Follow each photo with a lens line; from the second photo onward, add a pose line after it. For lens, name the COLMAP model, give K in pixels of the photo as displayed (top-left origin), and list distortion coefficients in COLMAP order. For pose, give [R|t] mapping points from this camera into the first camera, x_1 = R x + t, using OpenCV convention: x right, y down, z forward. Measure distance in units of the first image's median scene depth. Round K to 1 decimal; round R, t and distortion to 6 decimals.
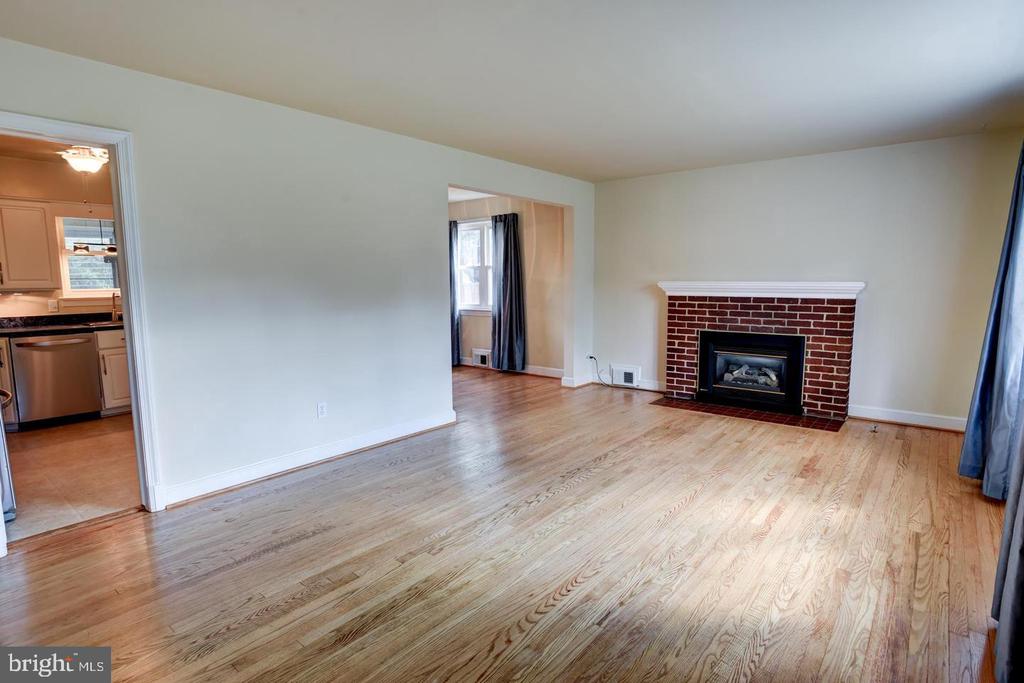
lens RADIAL K [[543.3, 0, 512.0], [0, 543.3, 341.5], [0, 0, 1]] dist [-0.052851, -0.000408]
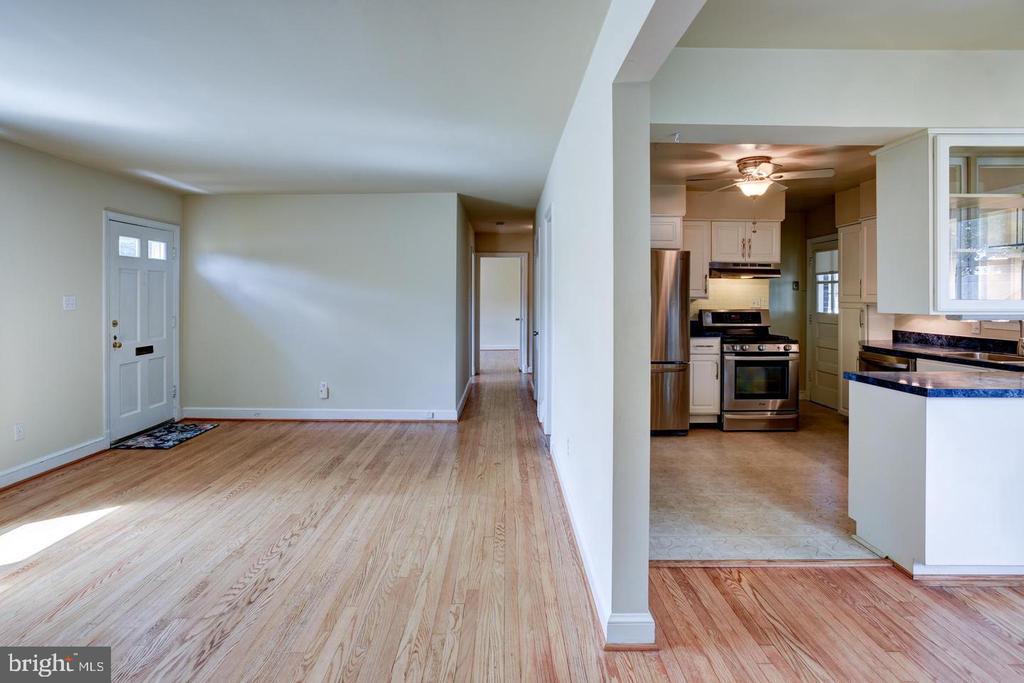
lens RADIAL K [[520.2, 0, 513.4], [0, 520.2, 298.3], [0, 0, 1]] dist [-0.001314, 0.001421]
pose [[-0.764997, 0.008933, -0.643972, 0.190578], [-0.071848, 0.992479, 0.099117, -0.136488], [0.640014, 0.122092, -0.758601, 1.115177]]
